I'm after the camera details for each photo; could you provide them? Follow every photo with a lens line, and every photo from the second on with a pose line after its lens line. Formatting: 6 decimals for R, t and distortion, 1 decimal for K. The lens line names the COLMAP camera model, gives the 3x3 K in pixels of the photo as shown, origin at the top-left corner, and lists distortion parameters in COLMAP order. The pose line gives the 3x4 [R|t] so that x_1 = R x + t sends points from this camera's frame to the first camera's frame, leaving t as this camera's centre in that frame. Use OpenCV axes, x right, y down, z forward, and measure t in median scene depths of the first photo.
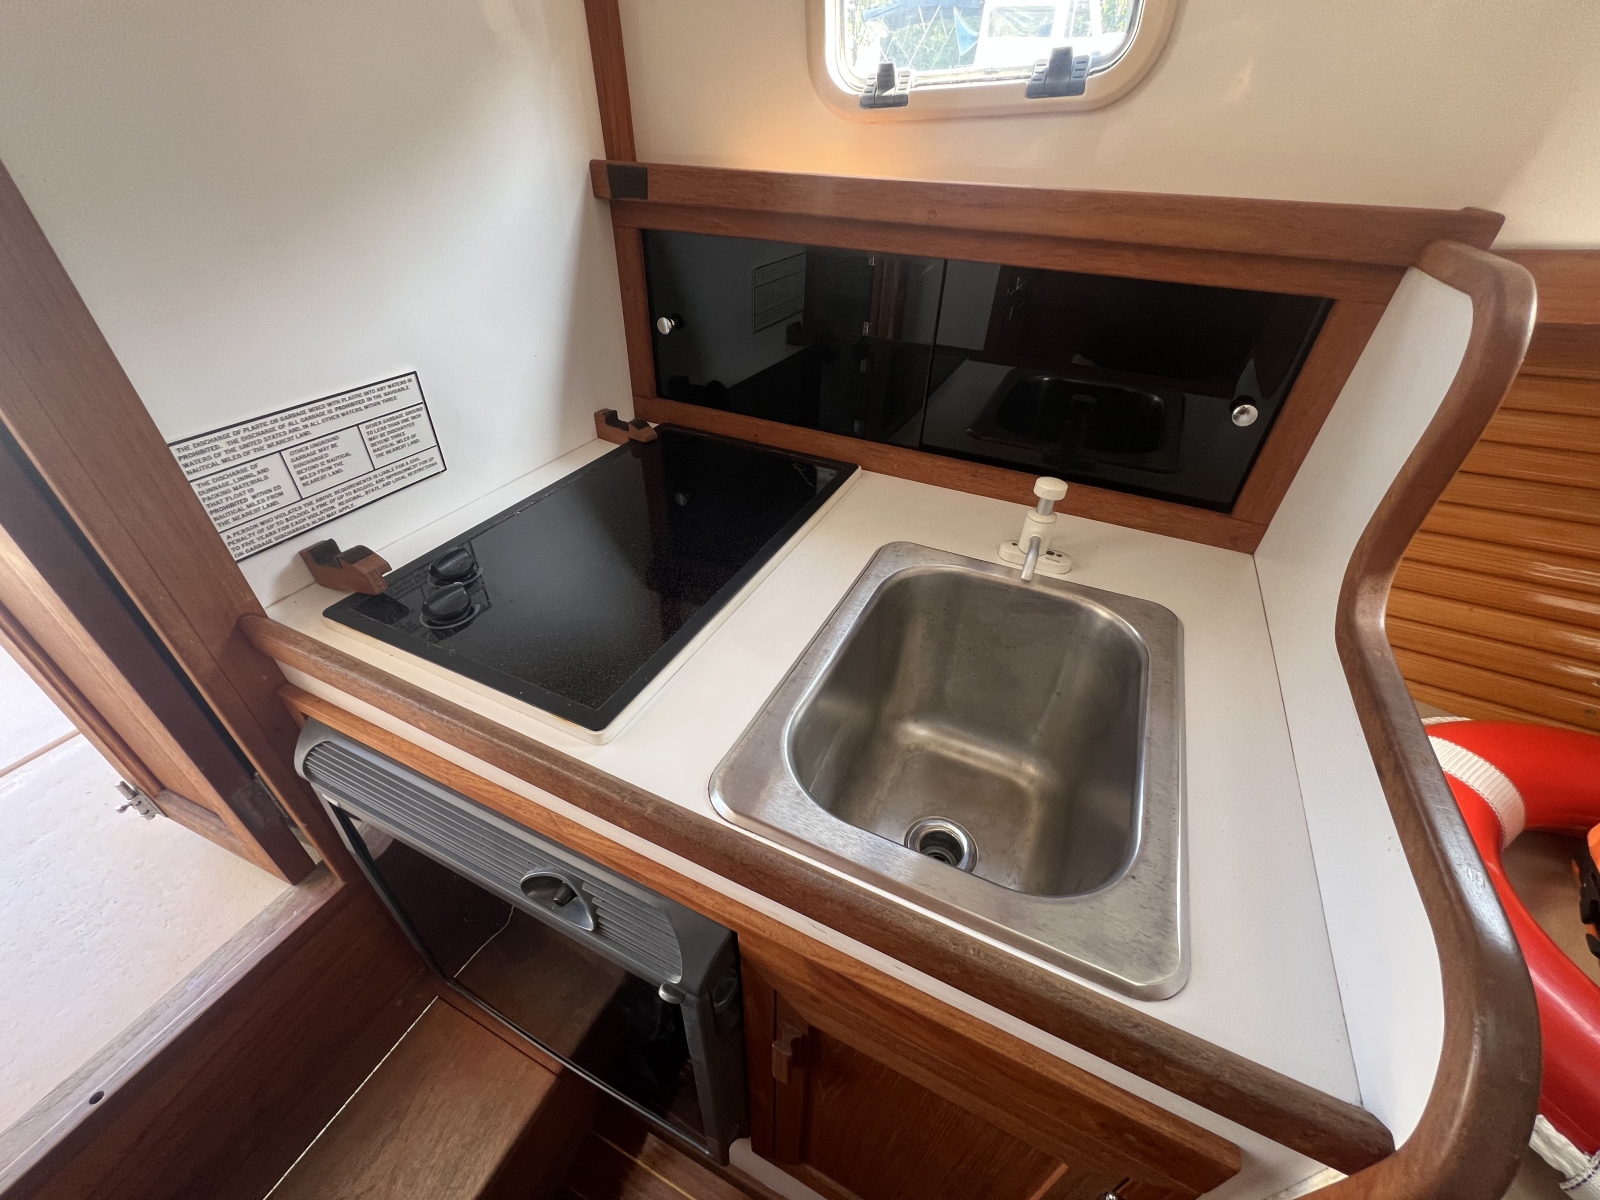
lens RADIAL K [[638.7, 0, 799.3], [0, 638.7, 602.2], [0, 0, 1]] dist [0.000019, -0.000020]
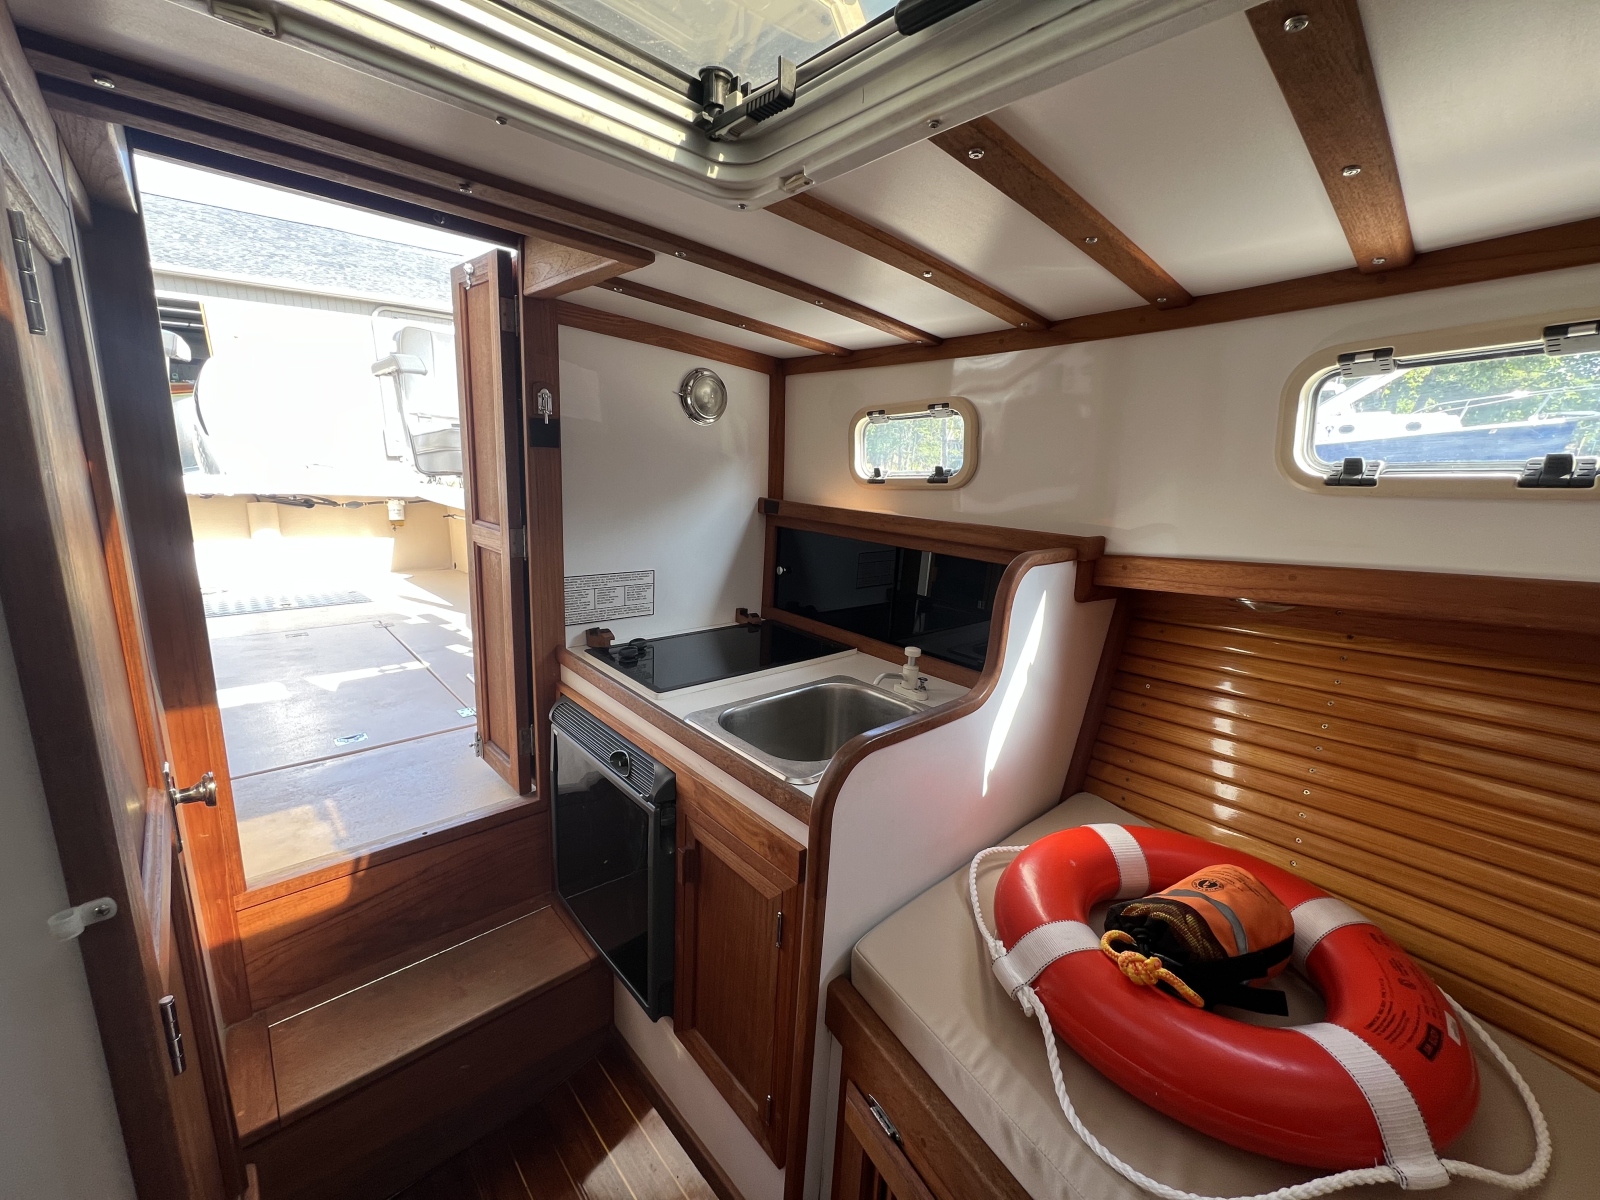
lens RADIAL K [[638.7, 0, 804.0], [0, 638.7, 605.0], [0, 0, 1]] dist [0.000019, -0.000020]
pose [[0.923429, 0.103347, -0.369592, 0.772489], [-0.248542, 0.894854, -0.370761, 0.476518], [0.292414, 0.434230, 0.852020, -0.767913]]
